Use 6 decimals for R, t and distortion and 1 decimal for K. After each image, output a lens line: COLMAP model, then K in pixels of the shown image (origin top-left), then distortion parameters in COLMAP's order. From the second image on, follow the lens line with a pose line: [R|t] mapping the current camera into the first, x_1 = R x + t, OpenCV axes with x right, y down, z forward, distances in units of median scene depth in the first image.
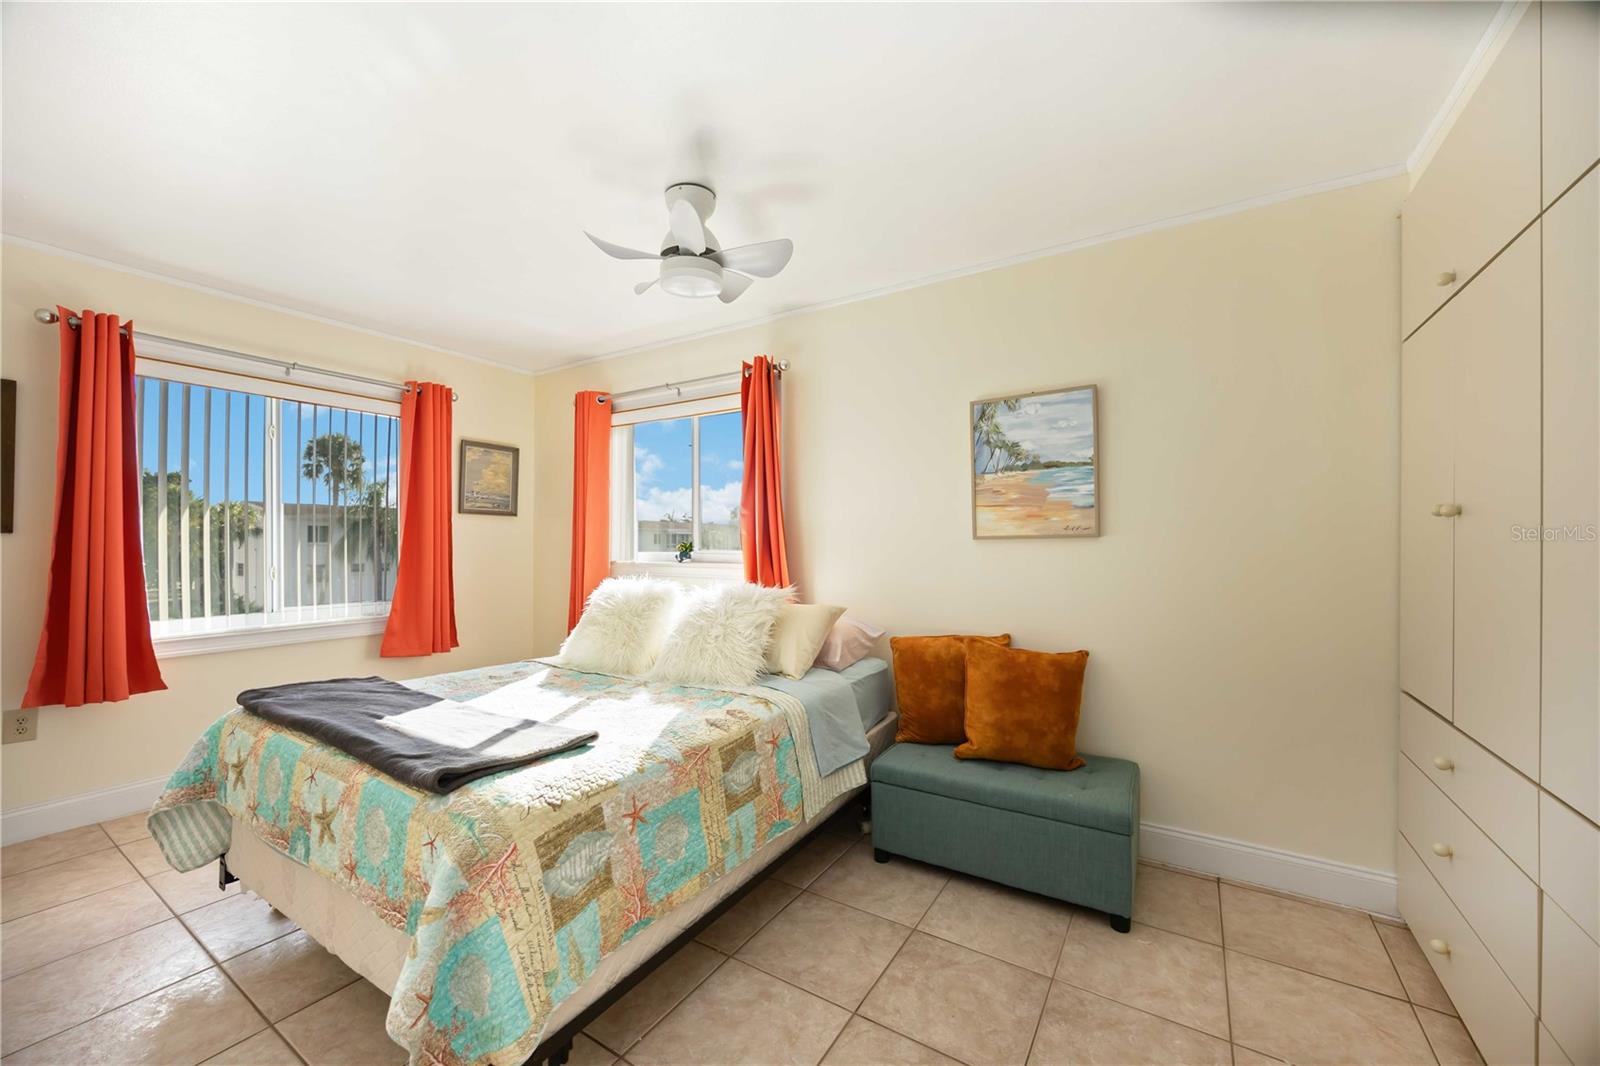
lens RADIAL K [[617.7, 0, 797.5], [0, 617.7, 537.3], [0, 0, 1]] dist [-0.002380, -0.000109]
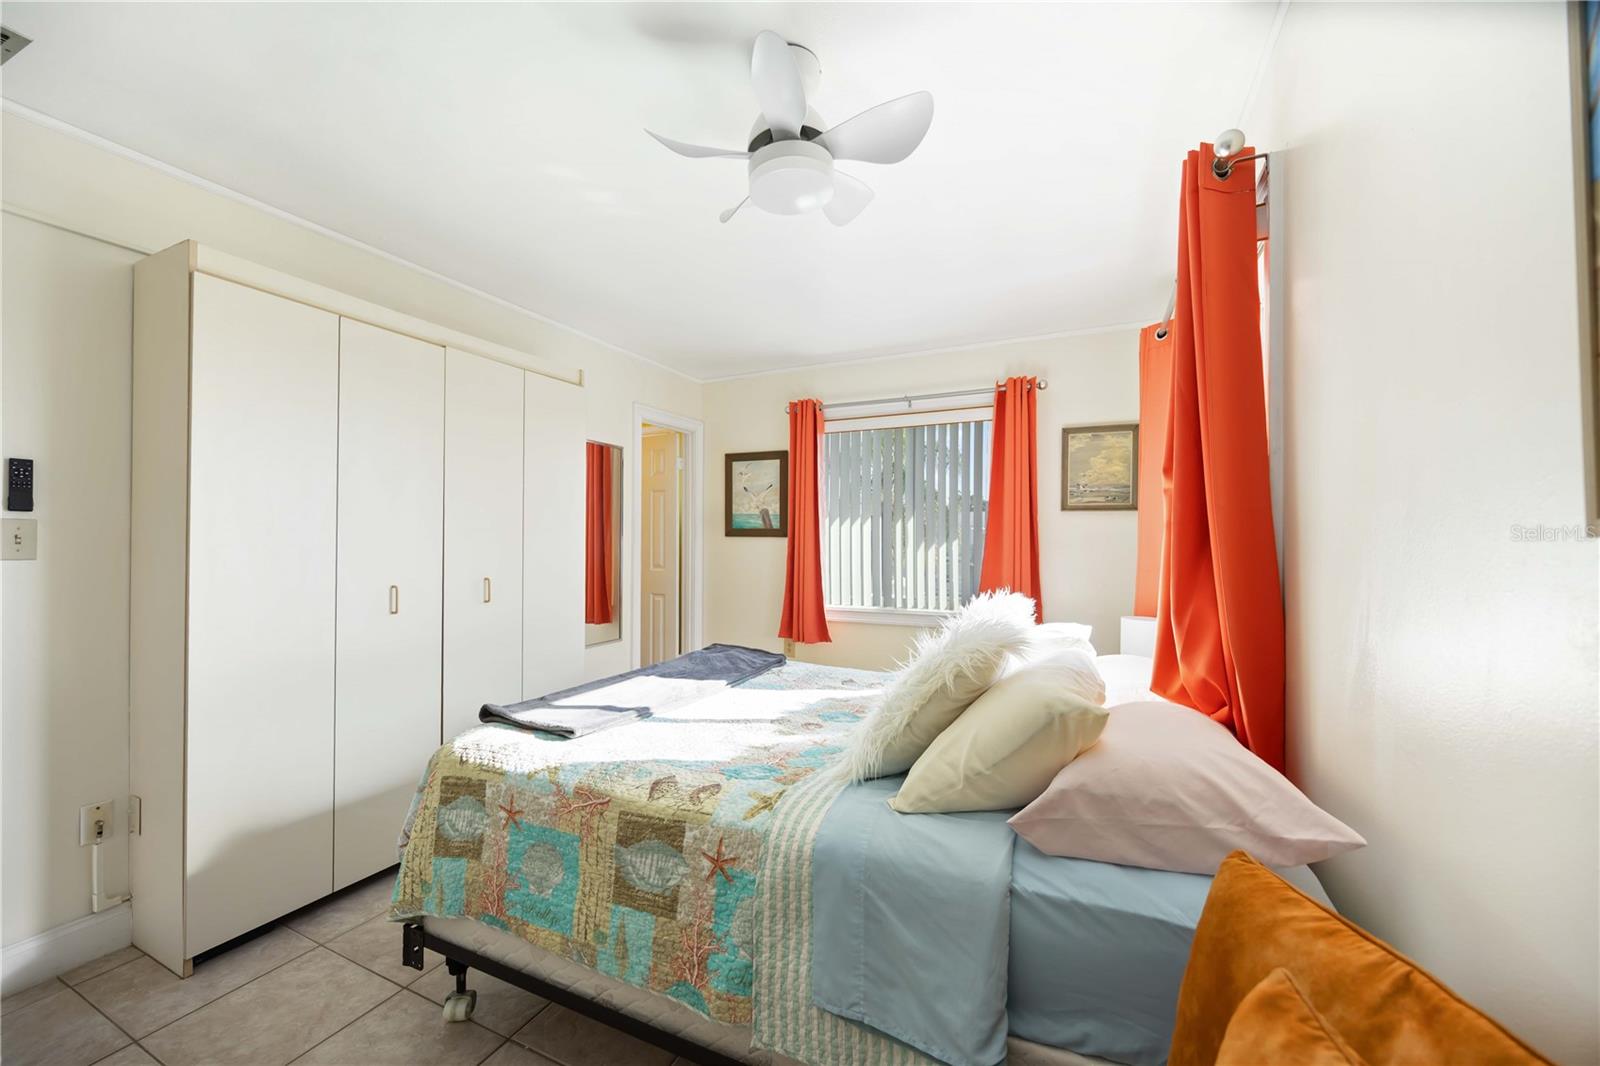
lens RADIAL K [[617.7, 0, 798.8], [0, 617.7, 541.1], [0, 0, 1]] dist [-0.002380, -0.000109]
pose [[0.116567, -0.002029, -0.993181, 0.644471], [0.008261, 0.999965, -0.001073, 0.006584], [0.993149, -0.008080, 0.116579, 1.096154]]
